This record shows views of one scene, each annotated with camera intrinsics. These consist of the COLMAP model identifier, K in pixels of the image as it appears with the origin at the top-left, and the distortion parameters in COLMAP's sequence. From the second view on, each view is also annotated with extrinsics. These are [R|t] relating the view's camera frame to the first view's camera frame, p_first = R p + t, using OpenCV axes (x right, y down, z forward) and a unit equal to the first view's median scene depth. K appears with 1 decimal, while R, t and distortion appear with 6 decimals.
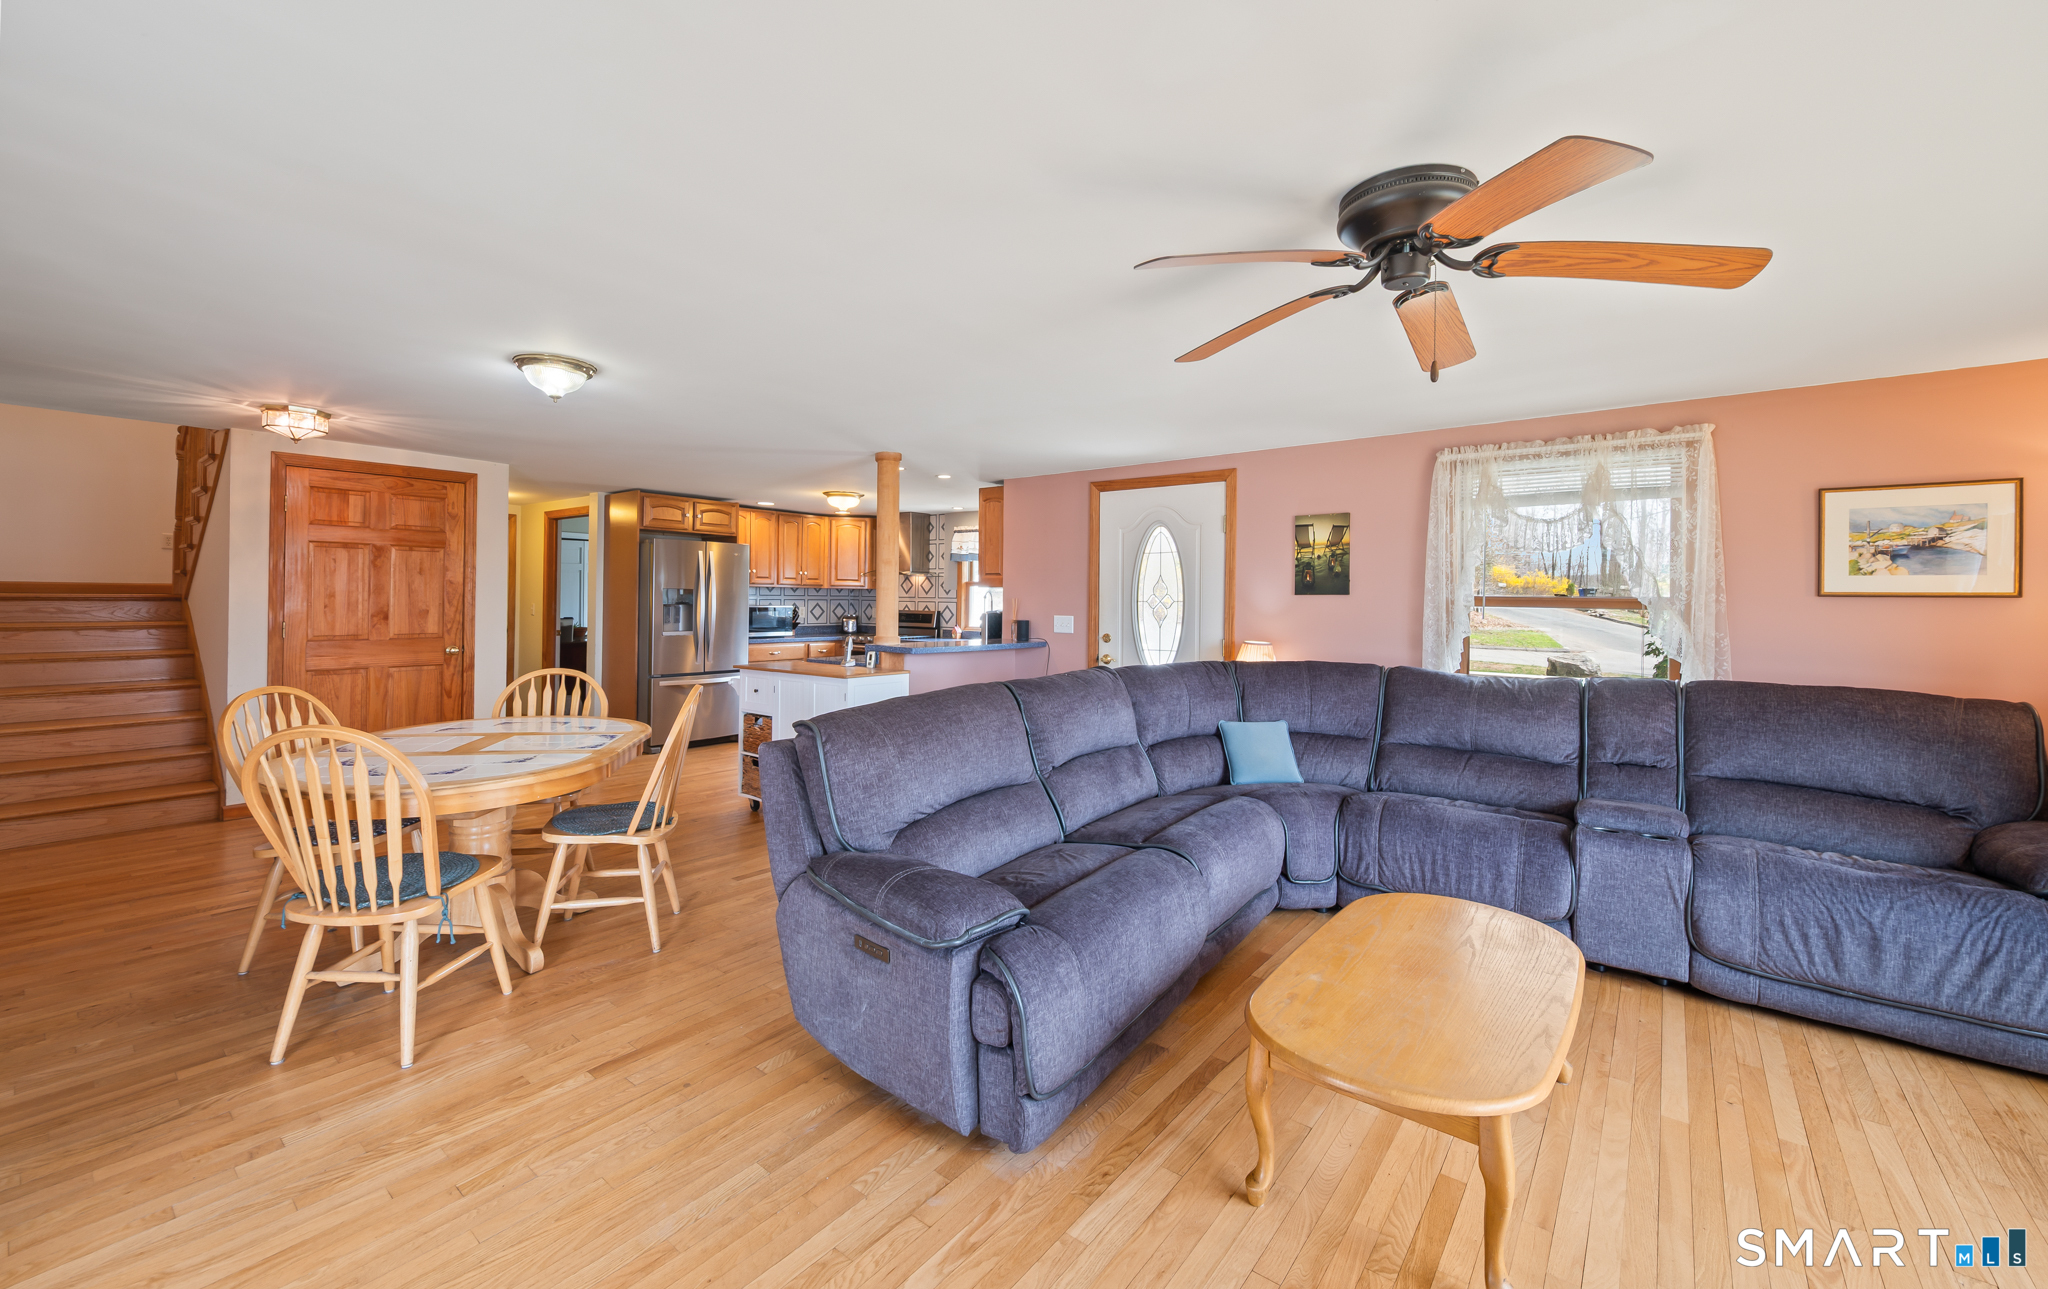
lens RADIAL K [[860.6, 0, 1025.0], [0, 860.6, 592.9], [0, 0, 1]] dist [-0.000777, 0.000261]
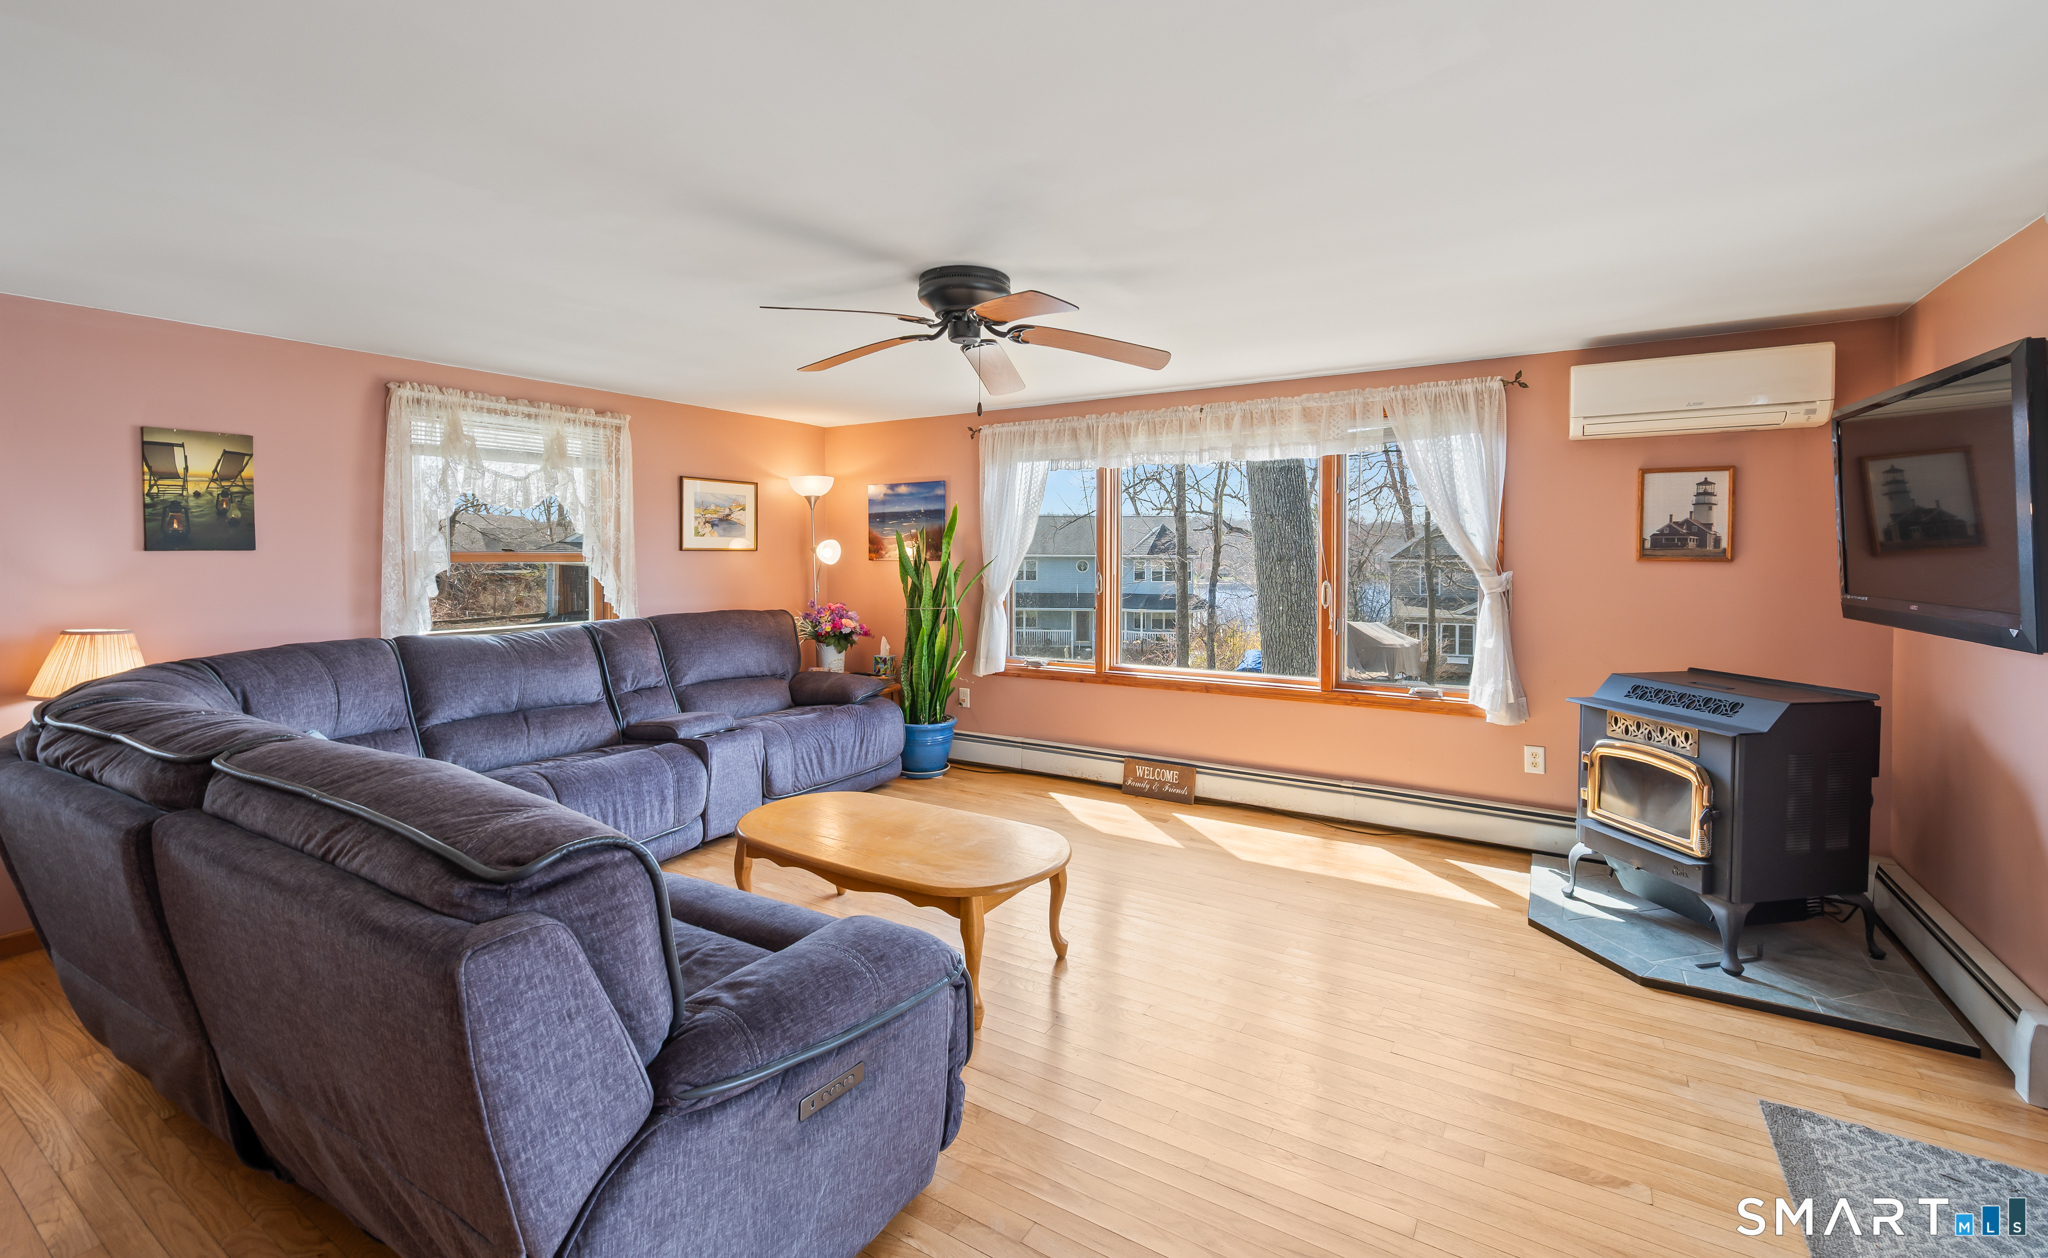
lens RADIAL K [[829.6, 0, 1031.7], [0, 829.6, 568.3], [0, 0, 1]] dist [0.000627, -0.000412]
pose [[-0.122314, -0.029103, 0.992065, -0.446138], [-0.009796, 0.999557, 0.028115, -0.009907], [-0.992443, -0.006280, -0.122545, 0.497857]]
